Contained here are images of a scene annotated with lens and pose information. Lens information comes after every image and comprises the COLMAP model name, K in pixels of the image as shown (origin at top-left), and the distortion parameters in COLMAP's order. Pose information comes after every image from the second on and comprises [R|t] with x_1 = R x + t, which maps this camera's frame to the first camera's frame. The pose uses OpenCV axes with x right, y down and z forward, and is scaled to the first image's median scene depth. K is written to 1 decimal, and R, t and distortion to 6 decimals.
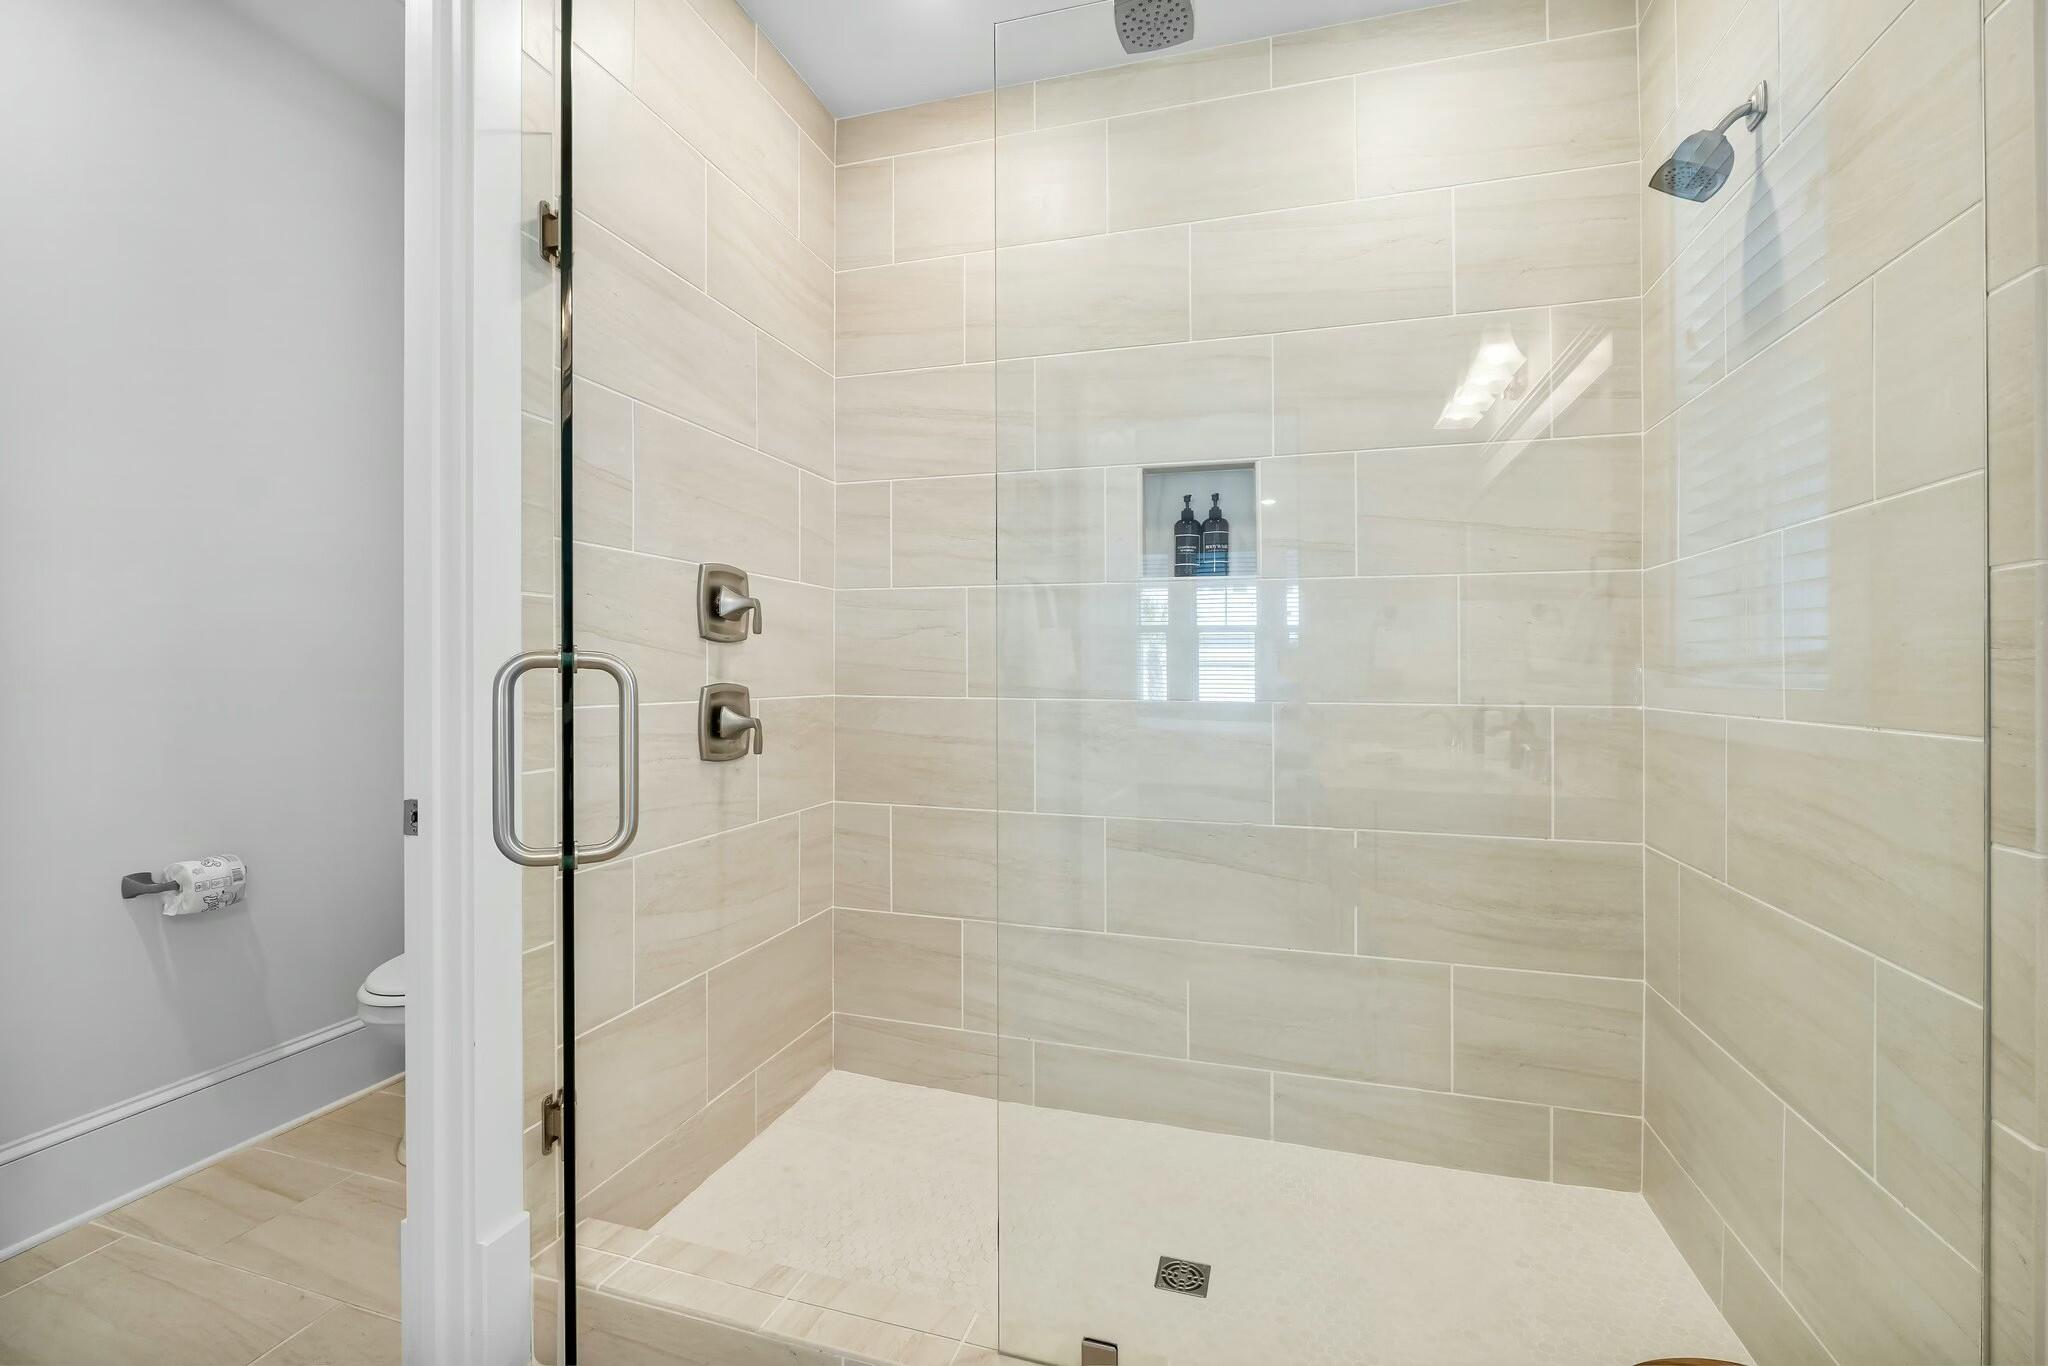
lens RADIAL K [[860.2, 0, 1027.7], [0, 860.2, 676.2], [0, 0, 1]] dist [-0.007709, 0.001083]
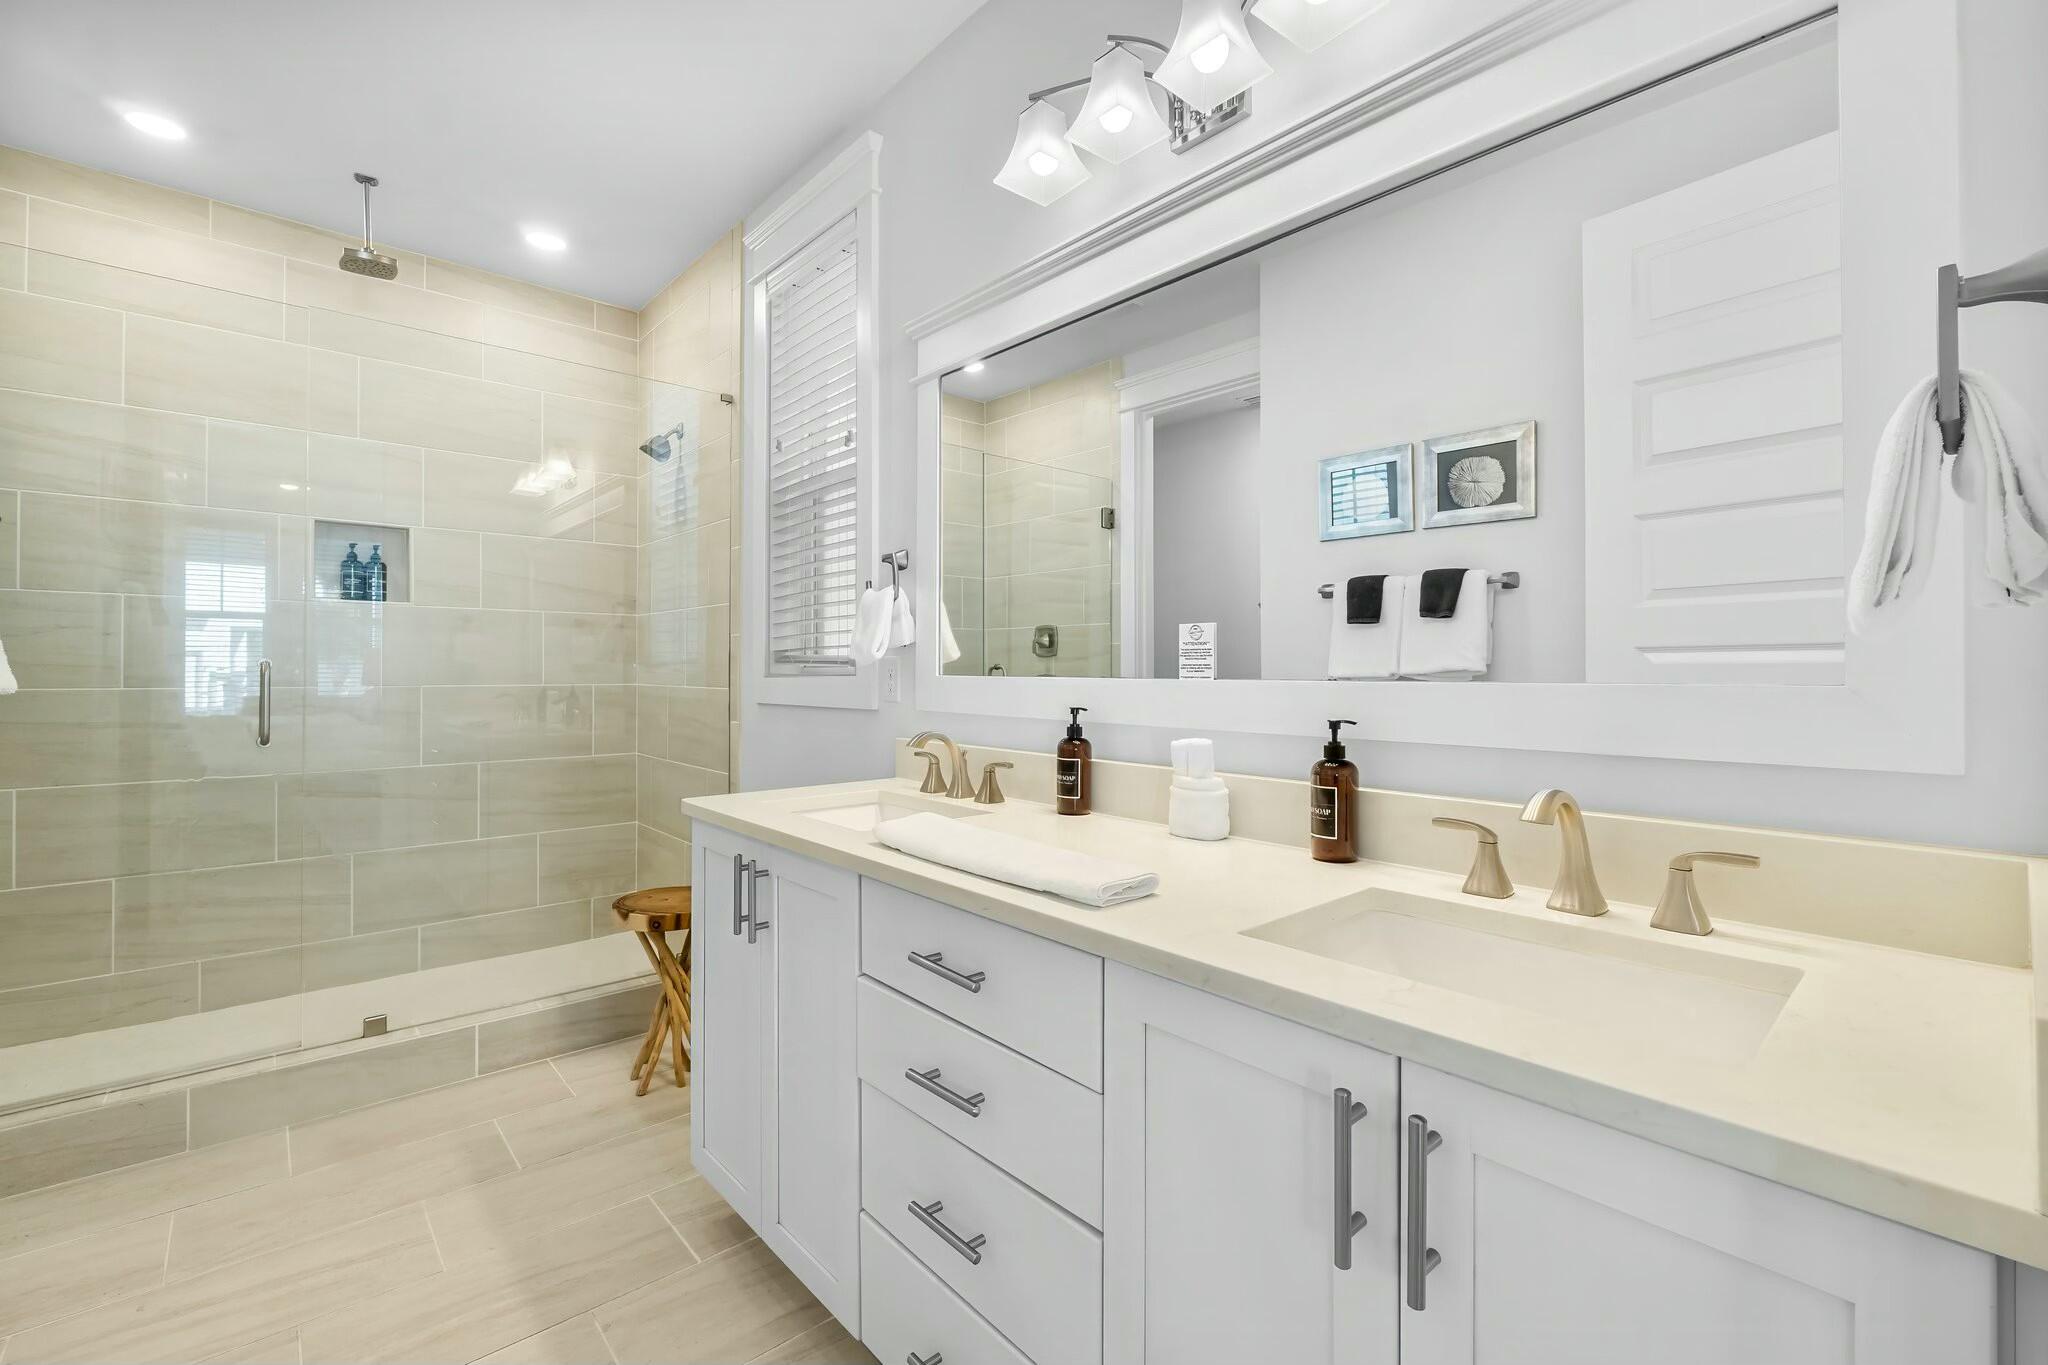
lens RADIAL K [[921.6, 0, 1031.6], [0, 921.6, 653.9], [0, 0, 1]] dist [0.008539, 0.000484]
pose [[0.529524, 0.008612, 0.848251, -0.529913], [-0.003402, 0.999962, -0.008029, -0.016917], [-0.848288, 0.001366, 0.529534, -0.786164]]
